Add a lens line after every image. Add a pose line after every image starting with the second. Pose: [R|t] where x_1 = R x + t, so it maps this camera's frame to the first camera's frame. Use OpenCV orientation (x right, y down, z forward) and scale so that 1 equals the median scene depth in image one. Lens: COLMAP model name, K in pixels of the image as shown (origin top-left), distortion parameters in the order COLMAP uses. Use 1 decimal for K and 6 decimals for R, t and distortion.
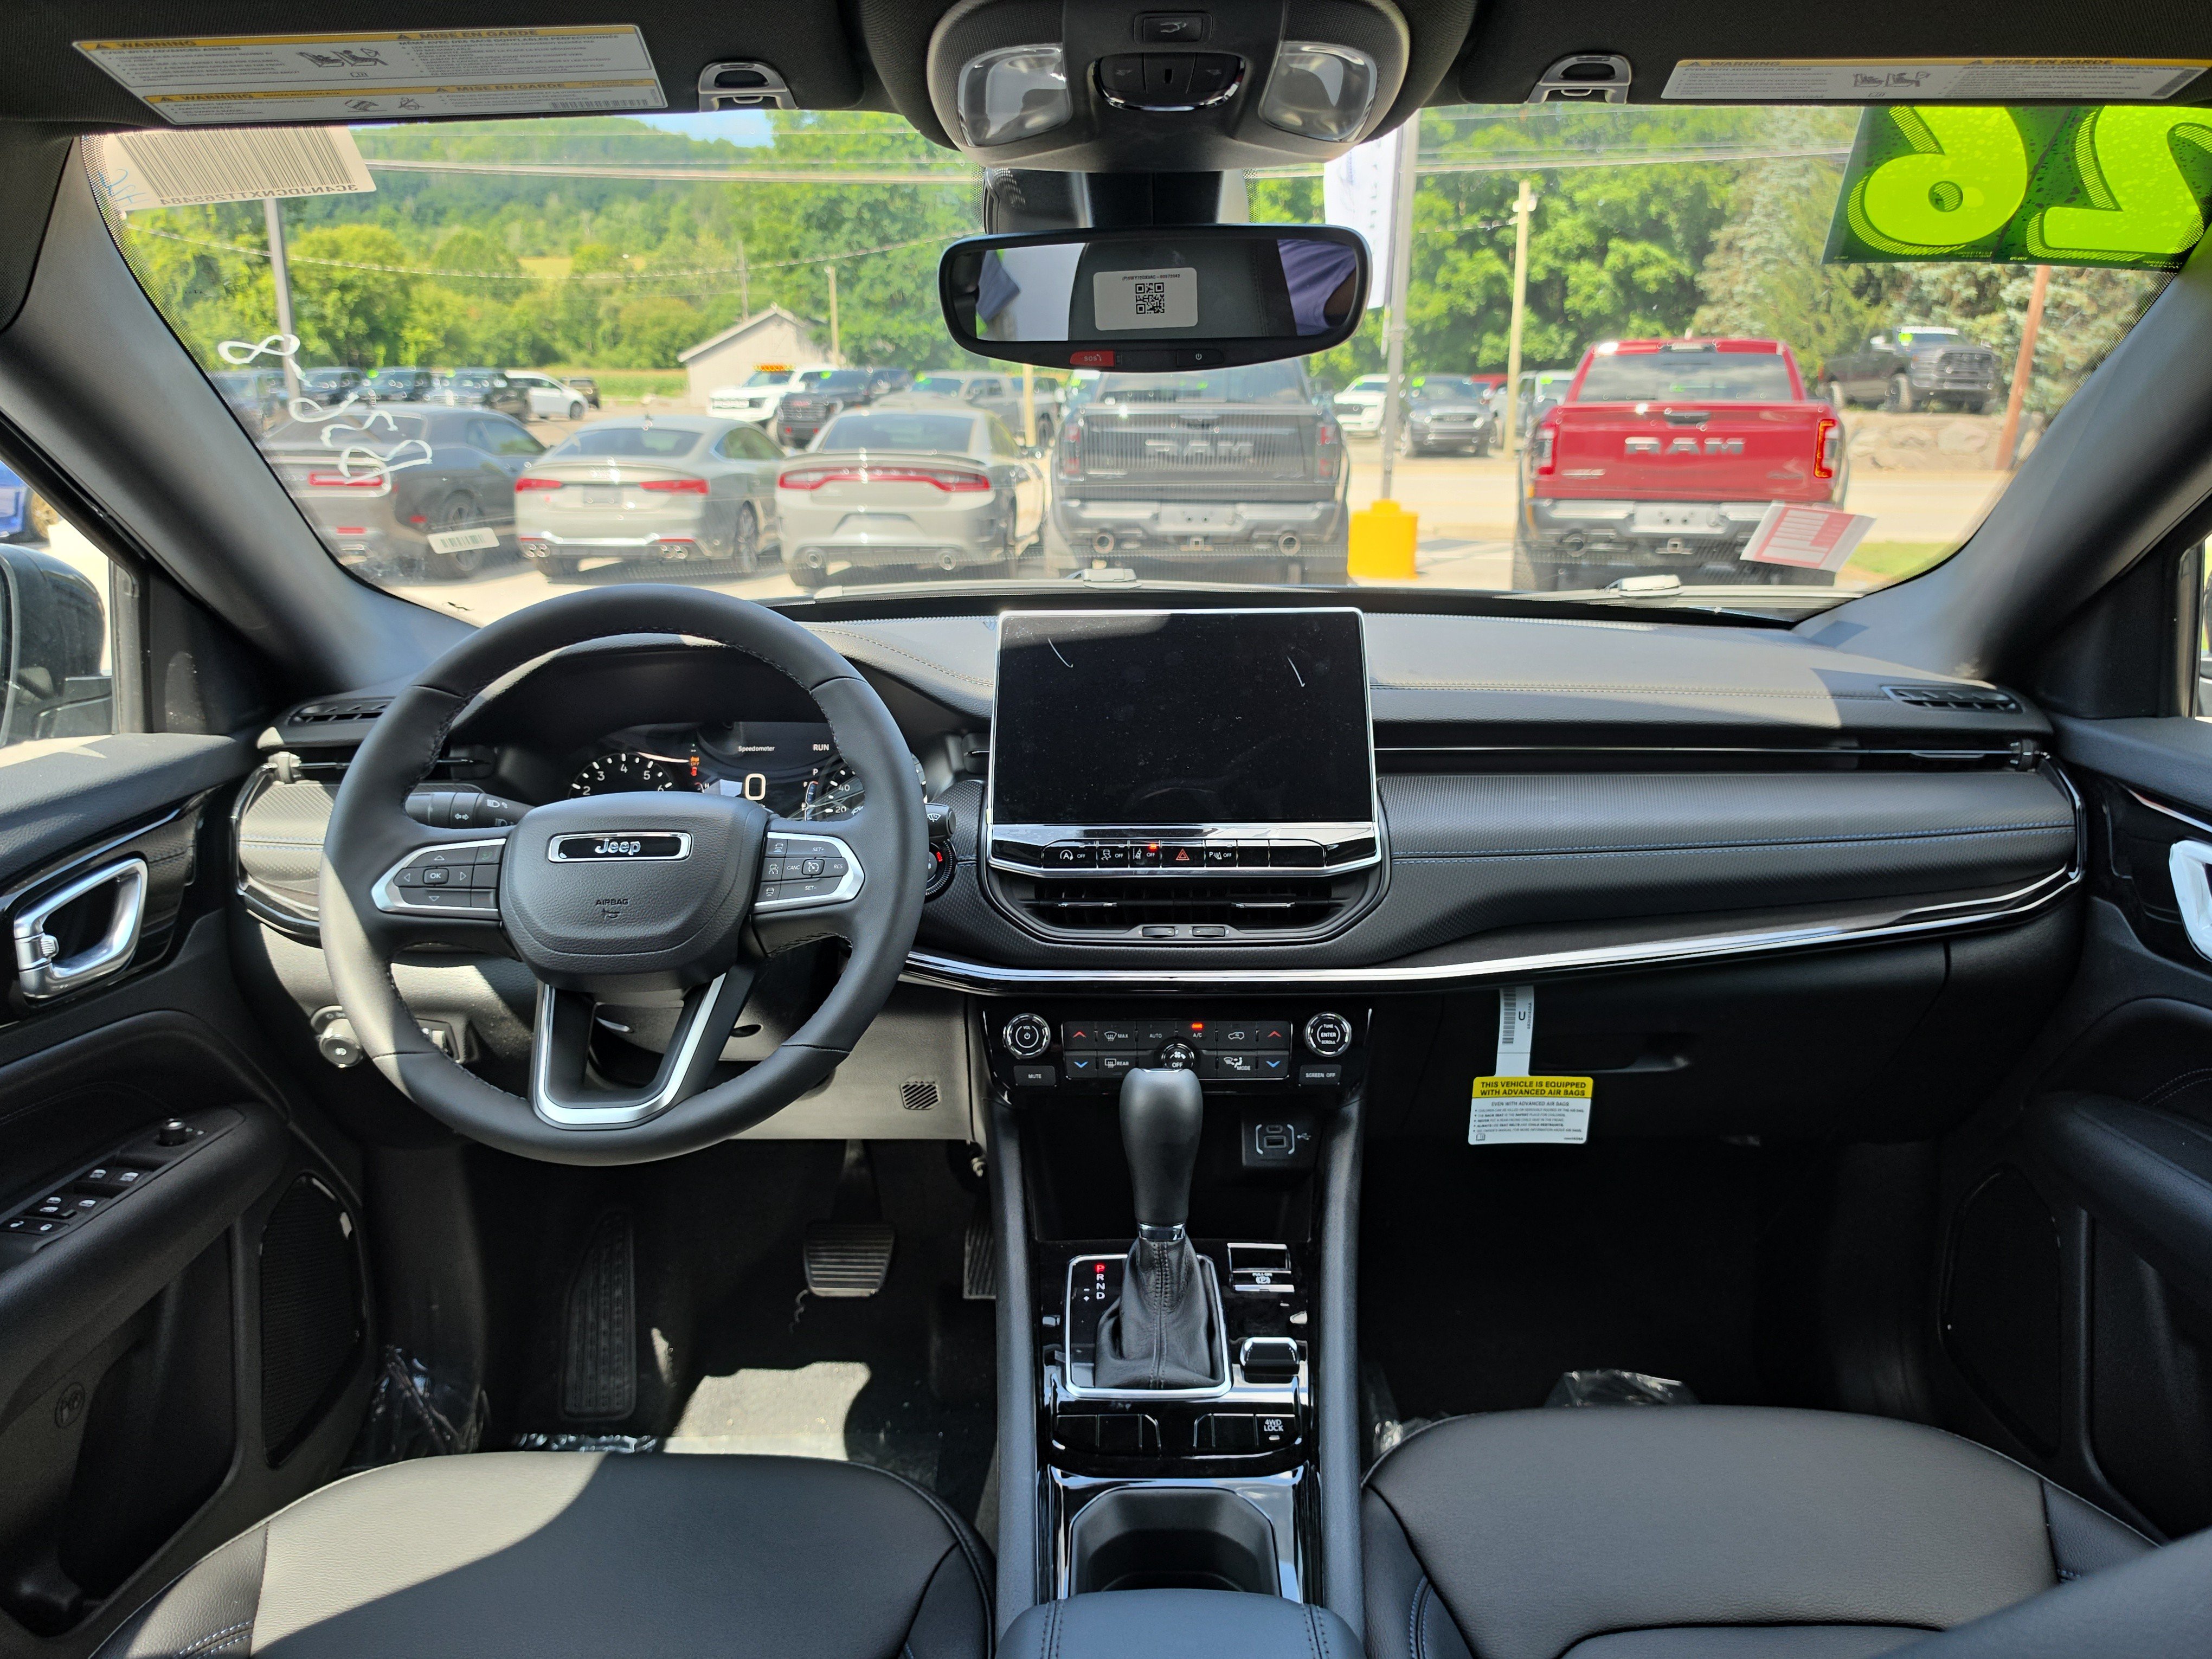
lens RADIAL K [[1553.3, 0, 1111.8], [0, 1553.3, 815.3], [0, 0, 1]] dist [-0.003720, -0.007803]
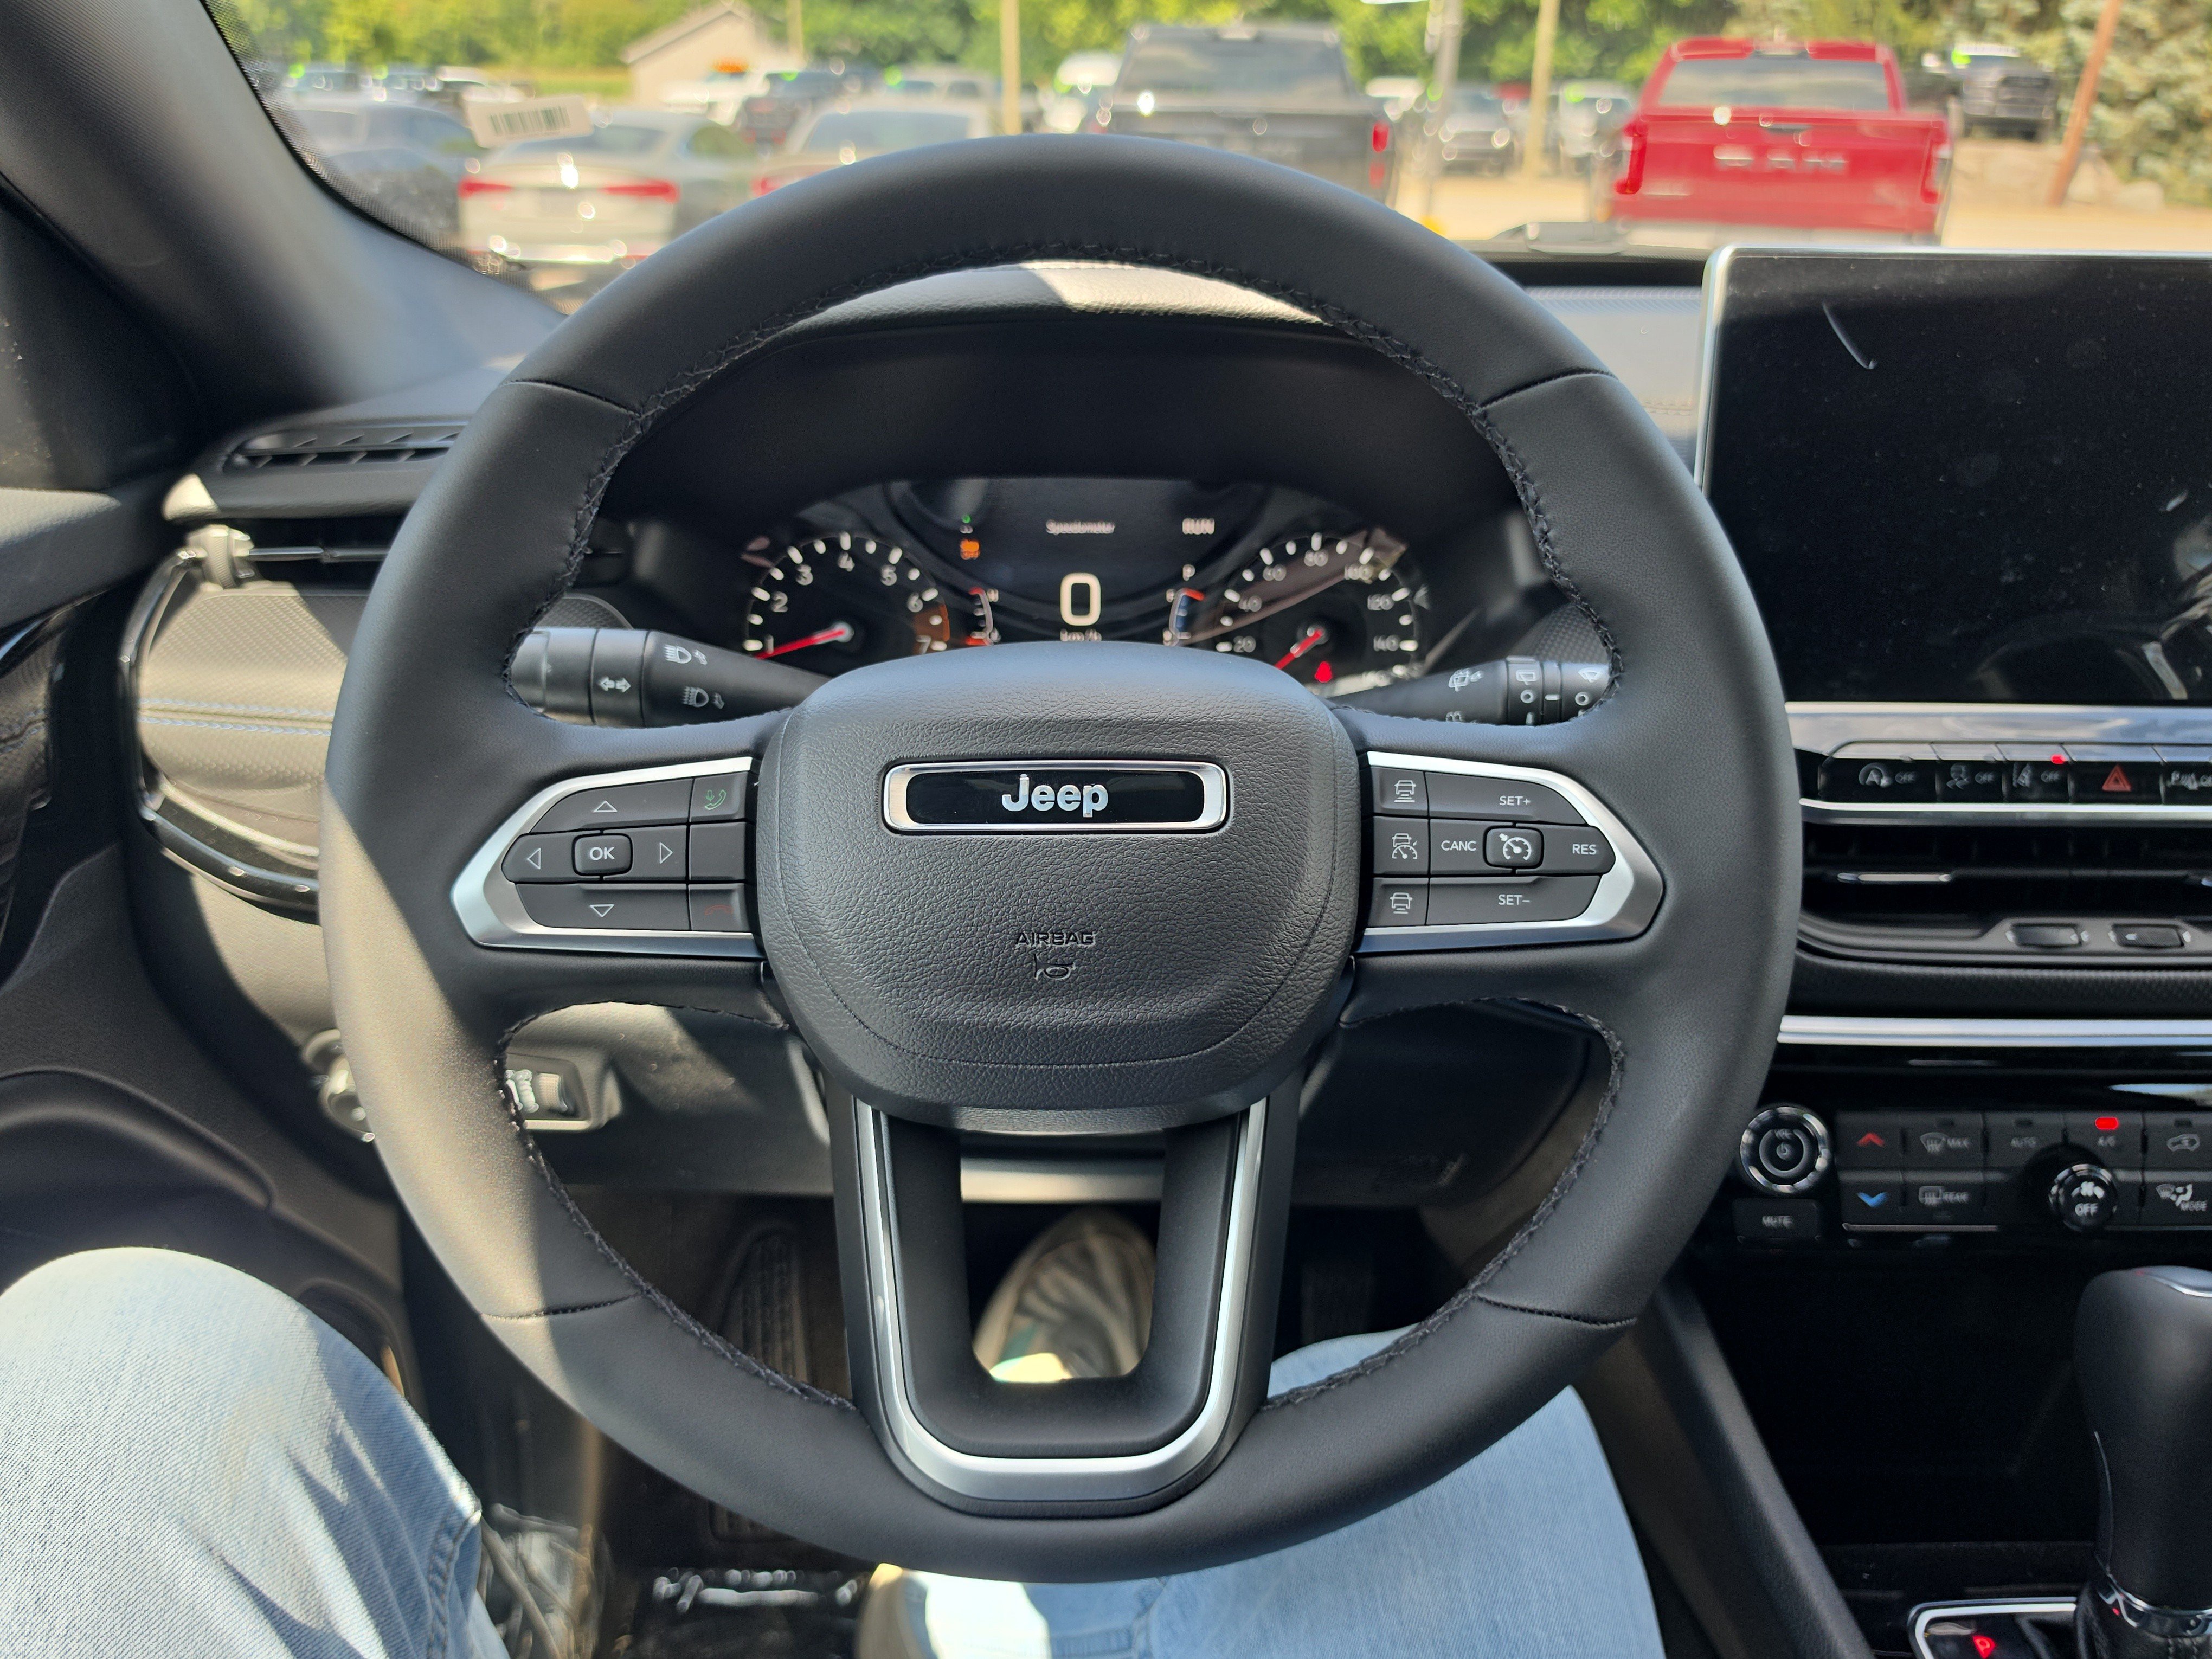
lens RADIAL K [[1575.5, 0, 1089.5], [0, 1575.5, 784.4], [0, 0, 1]] dist [-0.006721, -0.018324]
pose [[0.999855, 0.013940, 0.009762, -0.255004], [-0.015172, 0.989999, 0.140256, -0.033410], [-0.007709, -0.140384, 0.990067, 0.482015]]
